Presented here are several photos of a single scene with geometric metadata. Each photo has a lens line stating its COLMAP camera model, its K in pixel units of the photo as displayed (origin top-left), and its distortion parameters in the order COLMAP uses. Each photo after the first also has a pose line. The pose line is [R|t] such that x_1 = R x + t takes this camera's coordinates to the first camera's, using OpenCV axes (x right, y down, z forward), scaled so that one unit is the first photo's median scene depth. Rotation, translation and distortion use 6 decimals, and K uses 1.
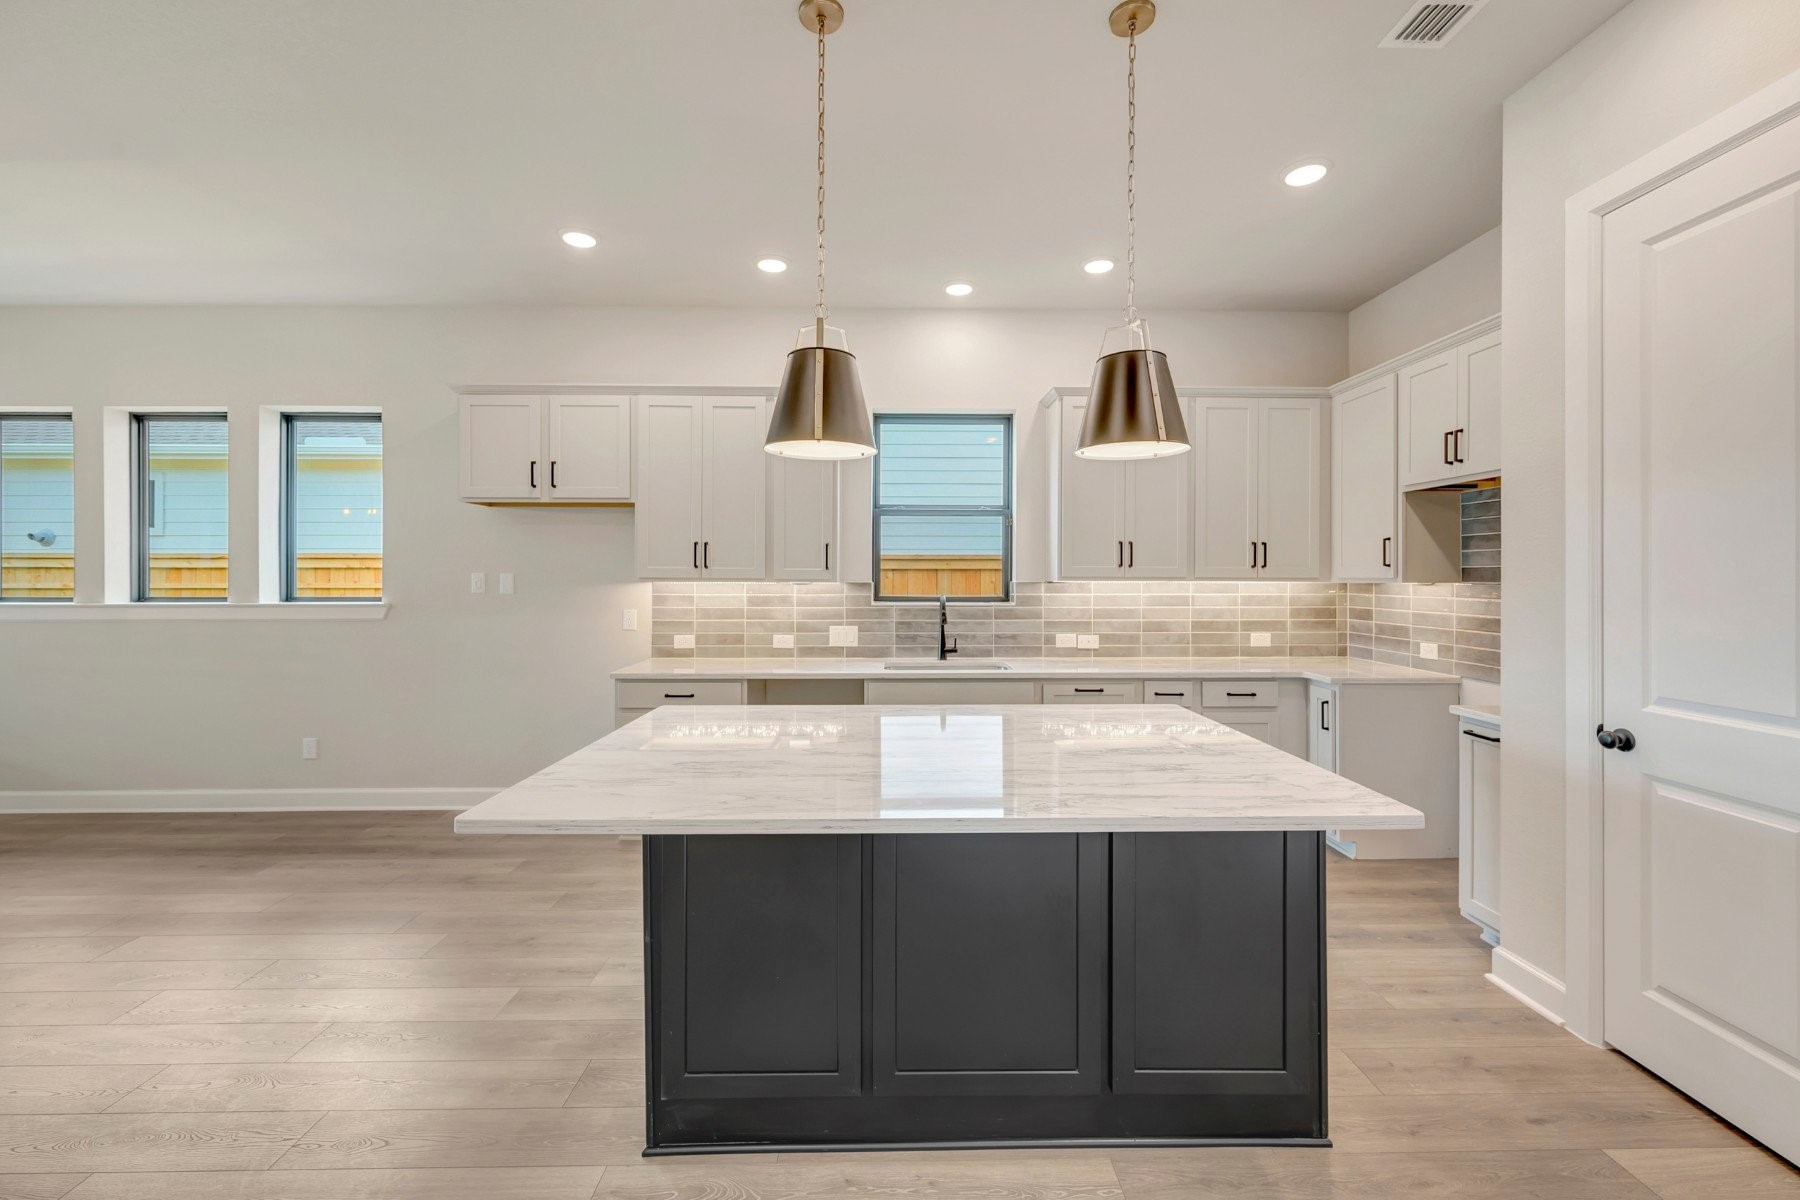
lens RADIAL K [[724.8, 0, 907.7], [0, 724.8, 575.4], [0, 0, 1]] dist [-0.000535, -0.000272]
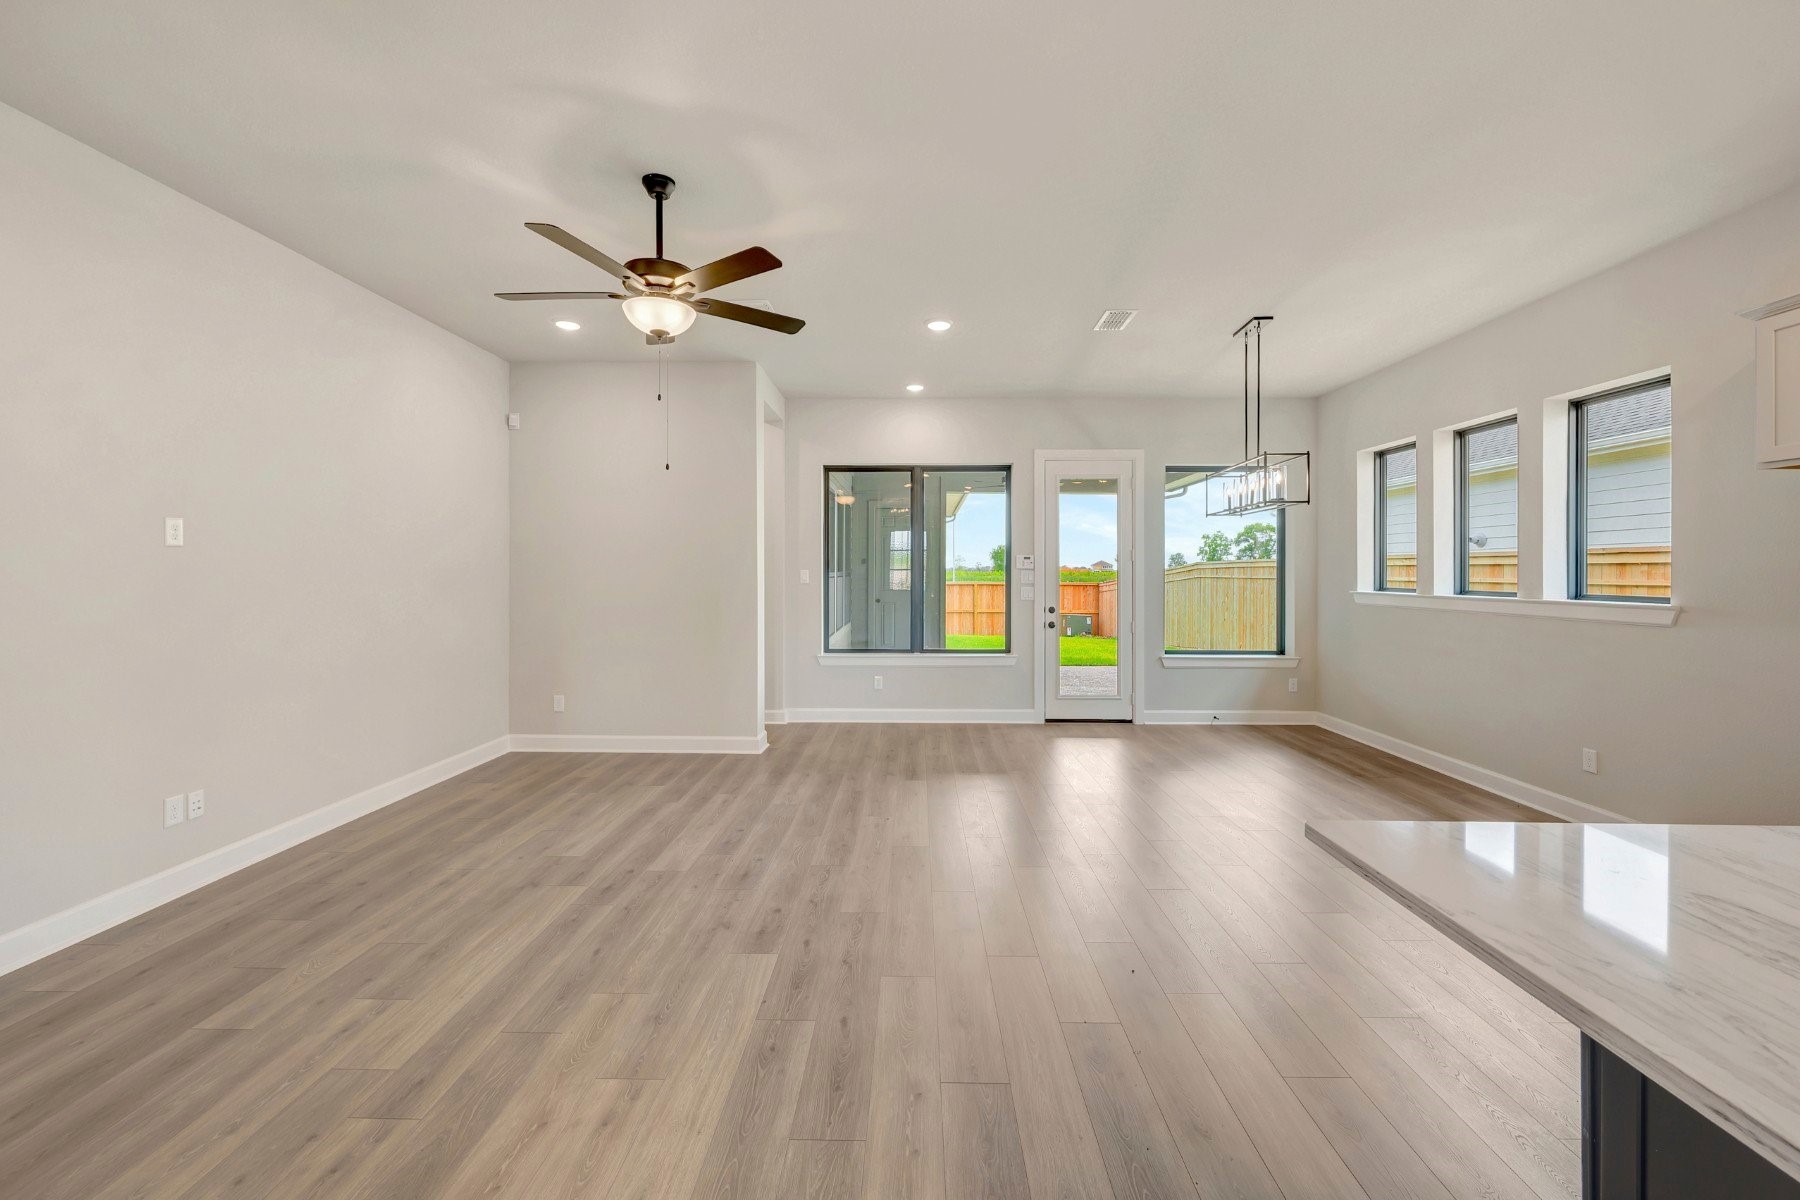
lens RADIAL K [[724.8, 0, 907.7], [0, 724.8, 575.4], [0, 0, 1]] dist [-0.000535, -0.000272]
pose [[-0.034271, 0.005187, -0.999399, 0.120974], [0.001327, 0.999986, 0.005144, -0.000886], [0.999412, -0.001150, -0.034278, 0.165052]]
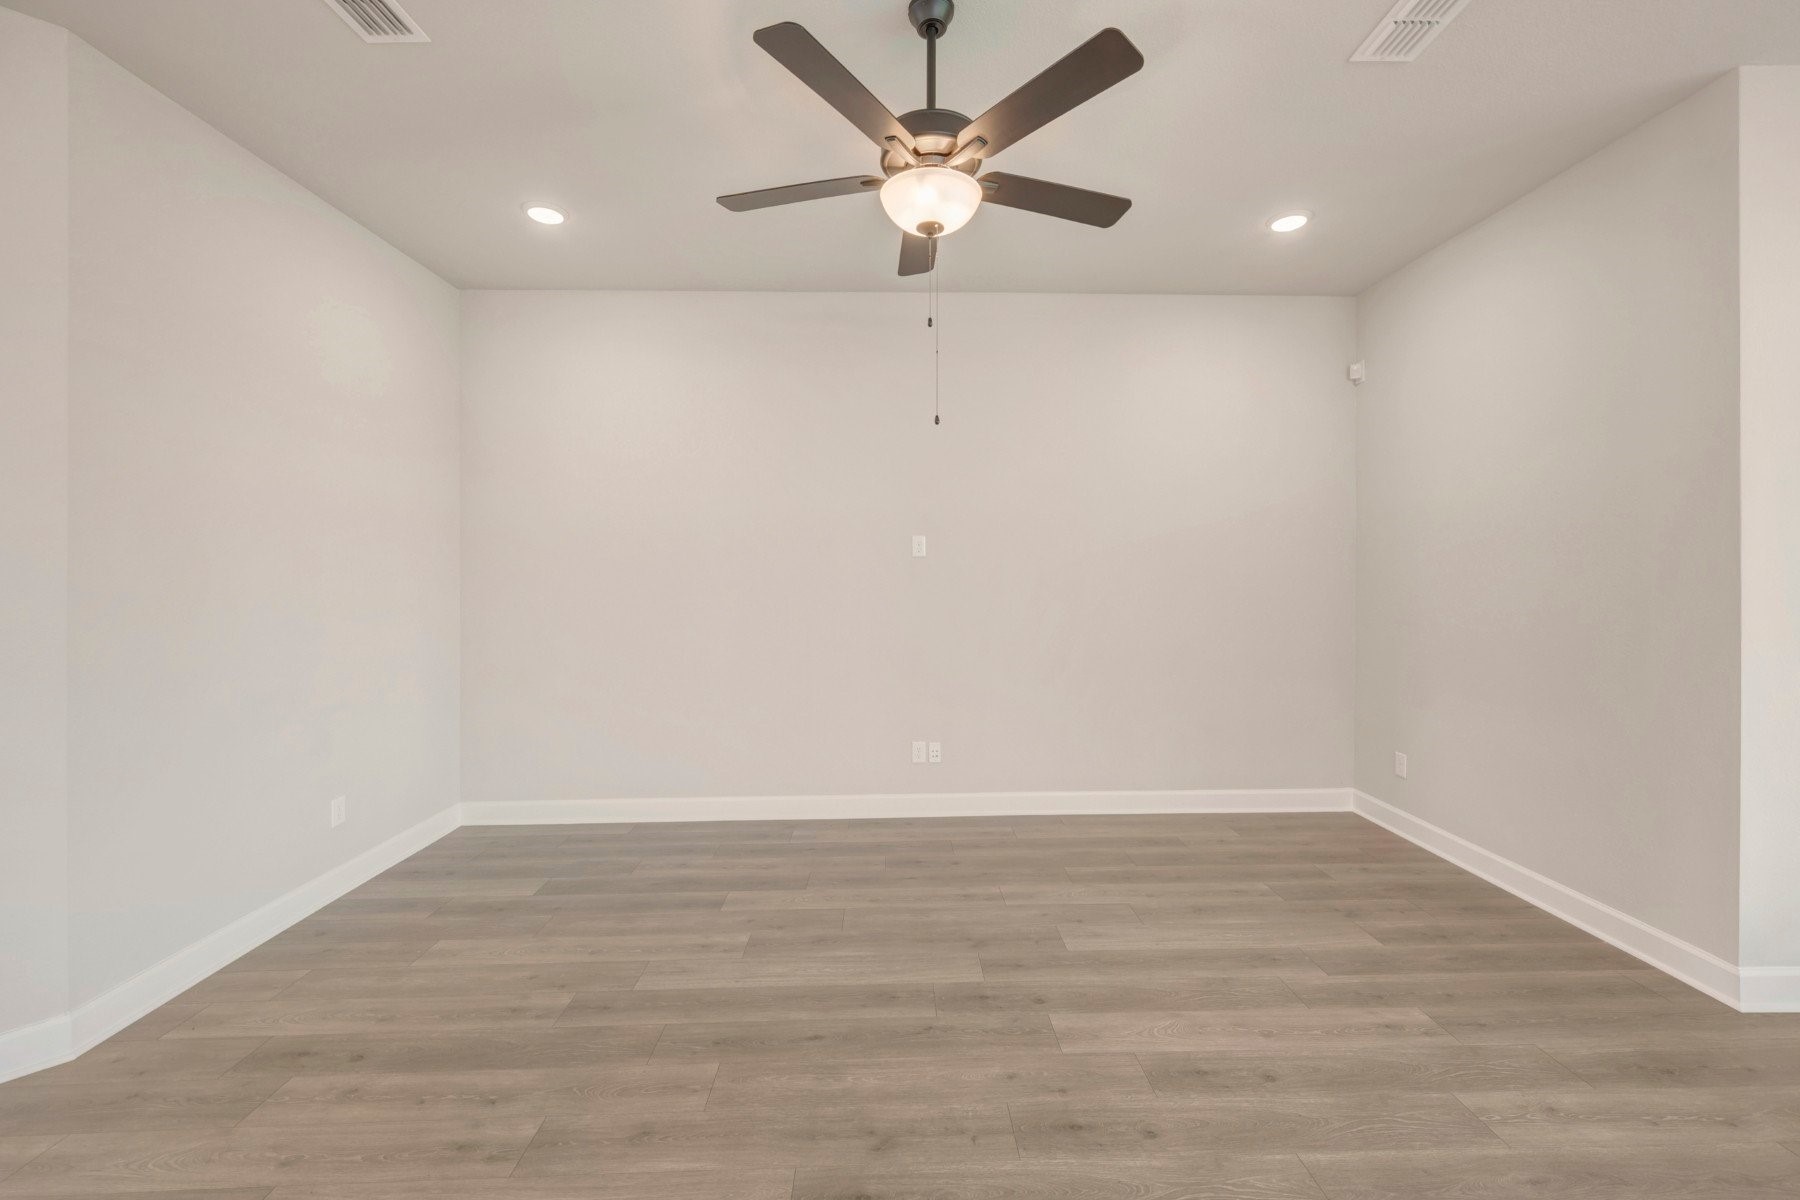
lens RADIAL K [[726.9, 0, 915.3], [0, 726.9, 581.8], [0, 0, 1]] dist [0.007008, -0.000008]
pose [[-0.999796, 0.002899, -0.019989, -0.541633], [0.002846, 0.999992, 0.002653, 0.003584], [0.019996, 0.002596, -0.999797, 0.386444]]
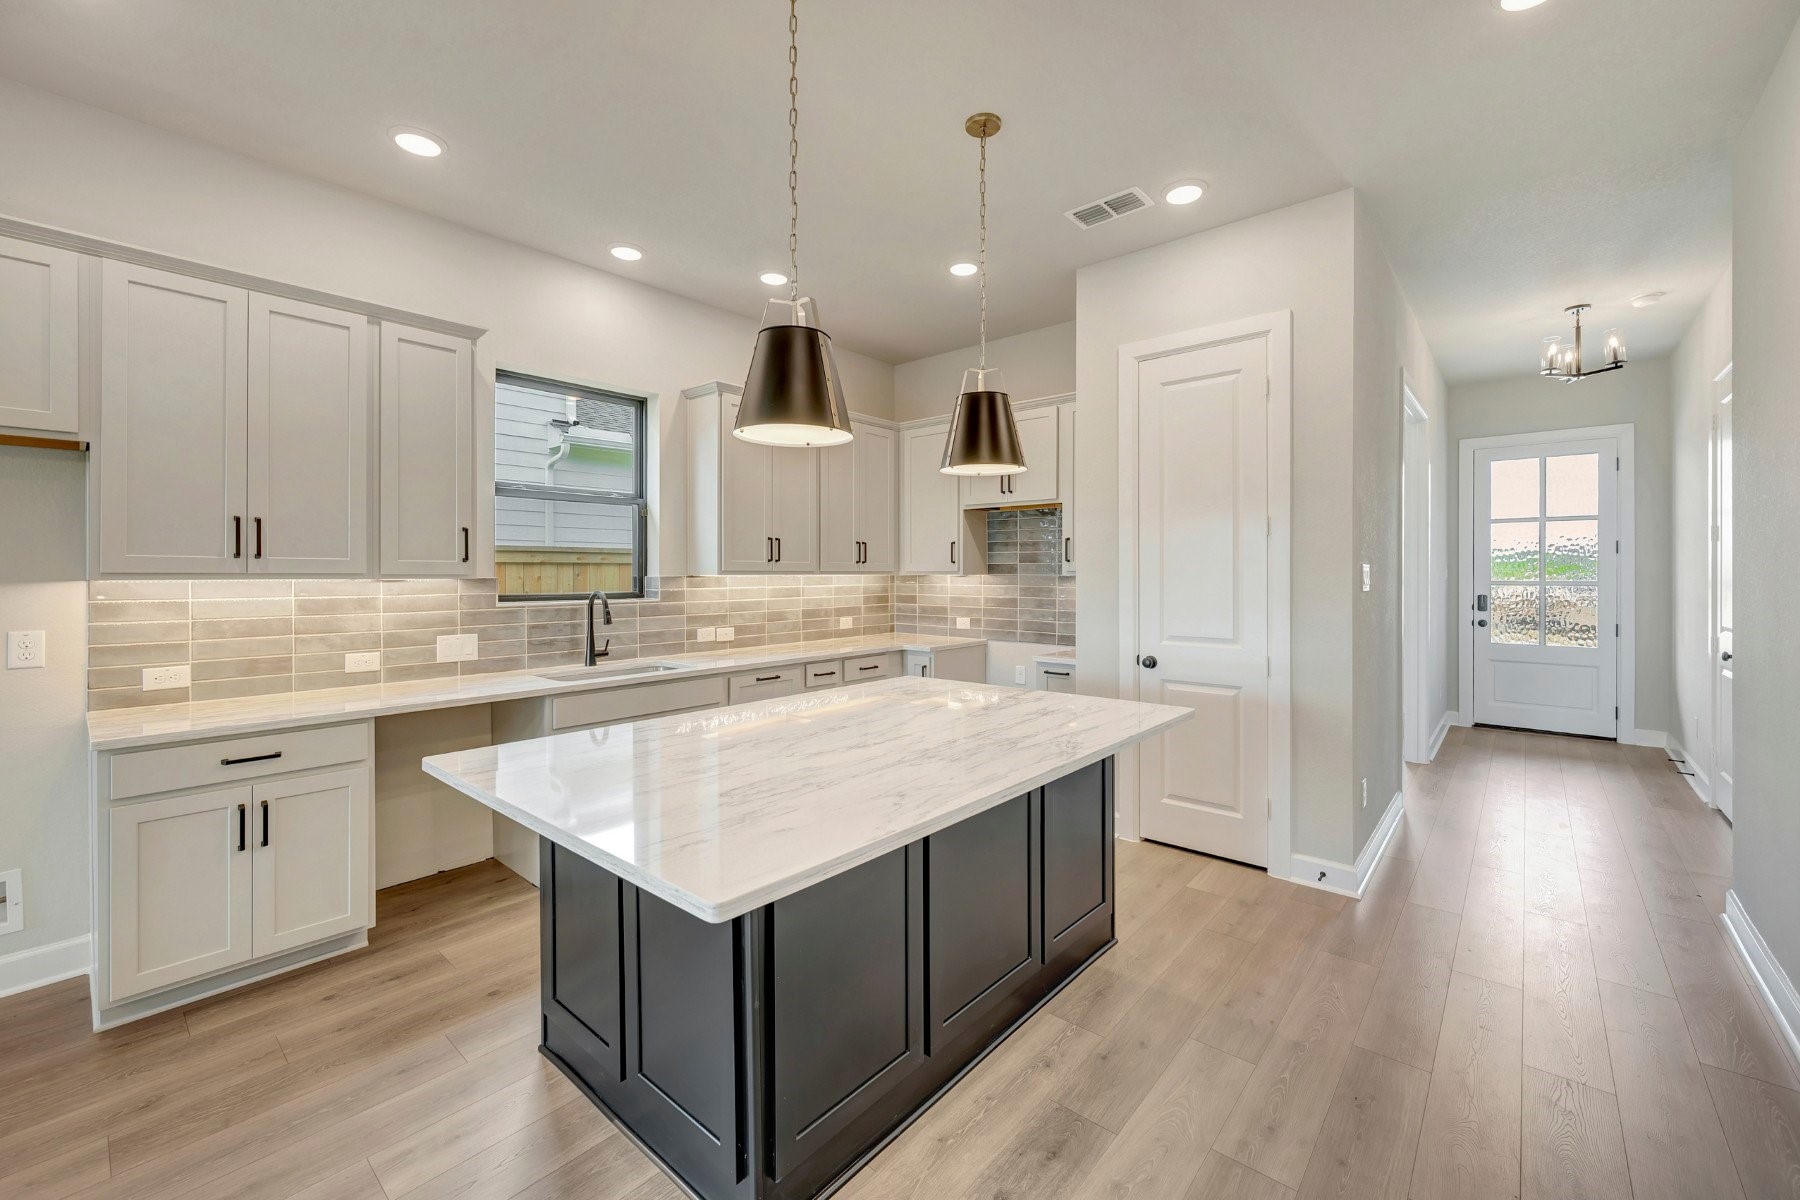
lens RADIAL K [[724.8, 0, 907.7], [0, 724.8, 575.4], [0, 0, 1]] dist [-0.000535, -0.000272]
pose [[0.666483, -0.006150, 0.745495, -0.345732], [0.000204, 0.999967, 0.008067, -0.000050], [-0.745520, -0.005224, 0.666463, 0.124874]]
